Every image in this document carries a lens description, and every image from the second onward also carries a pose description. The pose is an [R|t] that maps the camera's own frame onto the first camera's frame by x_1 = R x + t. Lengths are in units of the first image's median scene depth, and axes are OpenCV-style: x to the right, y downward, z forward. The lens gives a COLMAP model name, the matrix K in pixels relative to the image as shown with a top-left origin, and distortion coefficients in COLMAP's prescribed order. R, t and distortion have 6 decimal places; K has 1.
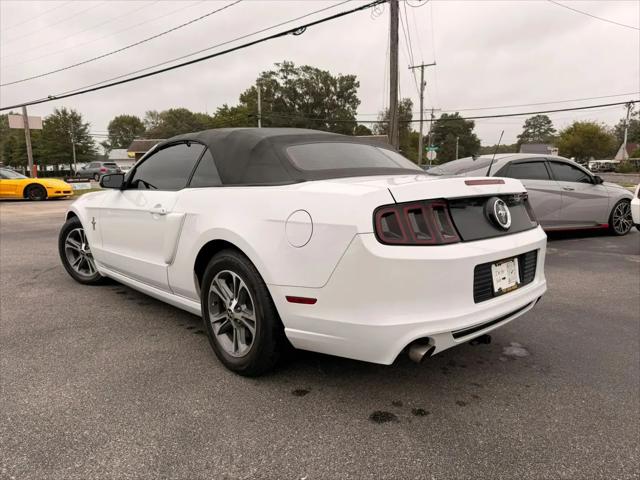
lens RADIAL K [[445.2, 0, 315.5], [0, 445.2, 248.3], [0, 0, 1]] dist [0.033220, -0.047941]
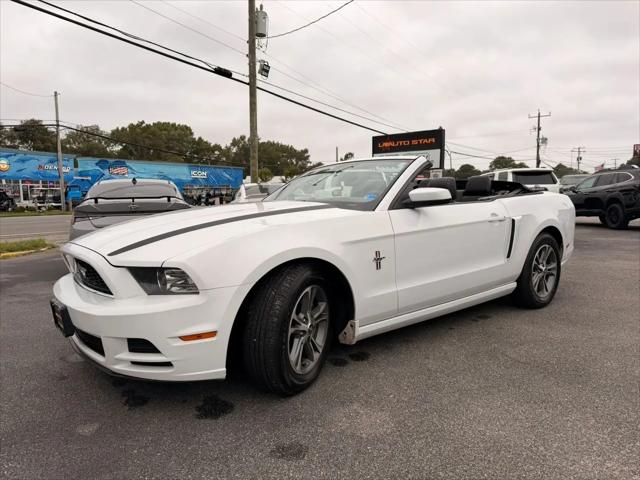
lens RADIAL K [[445.2, 0, 320.1], [0, 445.2, 243.4], [0, 0, 1]] dist [0.033220, -0.047941]
pose [[0.059556, -0.099852, 0.993218, -1.213138], [0.180536, 0.979654, 0.087663, -0.161742], [-0.981764, 0.174091, 0.076371, 1.068646]]
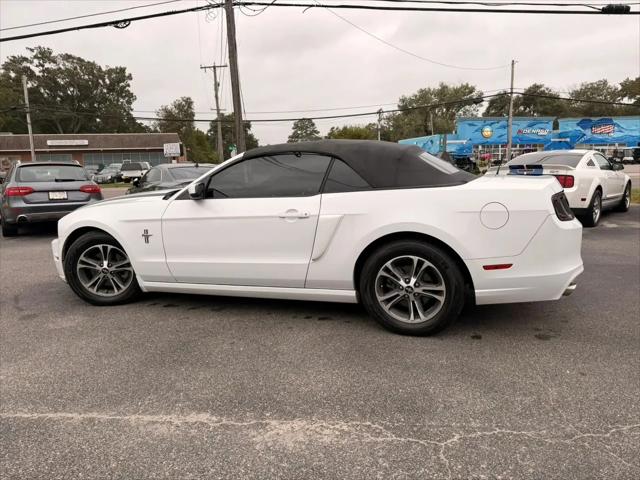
lens RADIAL K [[445.2, 0, 319.3], [0, 445.2, 240.9], [0, 0, 1]] dist [0.033220, -0.047941]
pose [[0.886664, -0.093216, 0.452922, -0.623144], [0.099139, 0.995016, 0.010705, -0.020006], [-0.451663, 0.035411, 0.891486, -0.011628]]
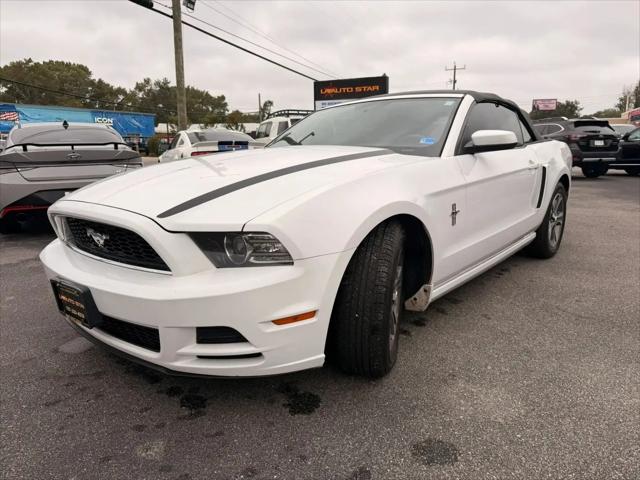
lens RADIAL K [[445.2, 0, 324.9], [0, 445.2, 240.1], [0, 0, 1]] dist [0.033220, -0.047941]
pose [[-0.129273, -0.197696, 0.971702, -1.091280], [0.176171, 0.959756, 0.218703, -0.188570], [-0.975834, 0.199459, -0.089242, 1.271148]]
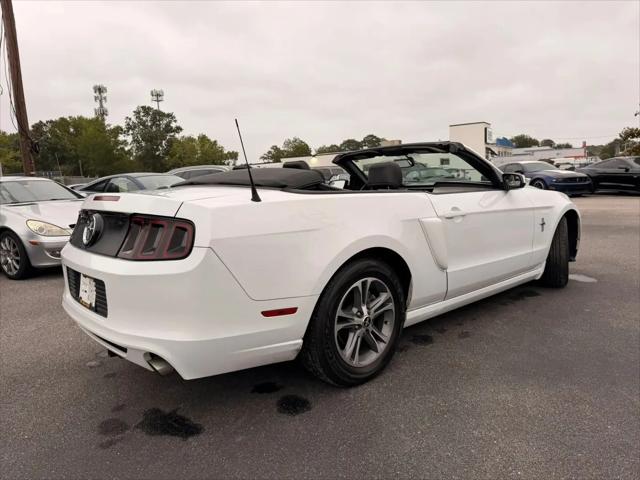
lens RADIAL K [[445.2, 0, 340.4], [0, 445.2, 241.9], [0, 0, 1]] dist [0.033220, -0.047941]
pose [[0.024543, 0.143348, -0.989368, 0.814045], [-0.127745, 0.982003, 0.139112, -0.149400], [0.991503, 0.122973, 0.042413, 0.860156]]
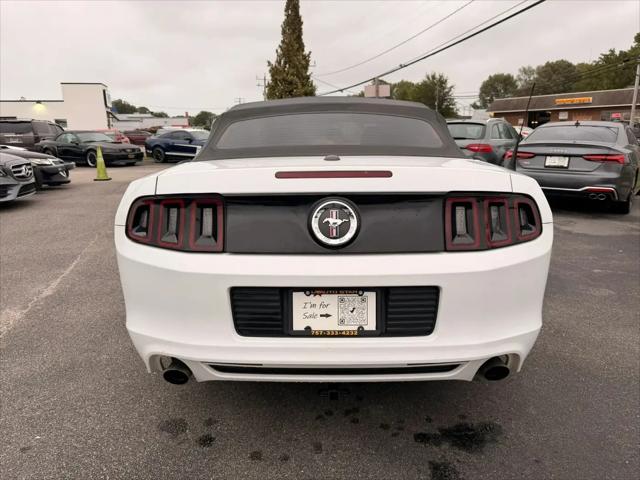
lens RADIAL K [[445.2, 0, 321.1], [0, 445.2, 237.7], [0, 0, 1]] dist [0.033220, -0.047941]
pose [[0.731888, 0.146591, -0.665471, 0.481696], [-0.103751, 0.989173, 0.103791, -0.068890], [0.673480, -0.006920, 0.739173, 0.273590]]
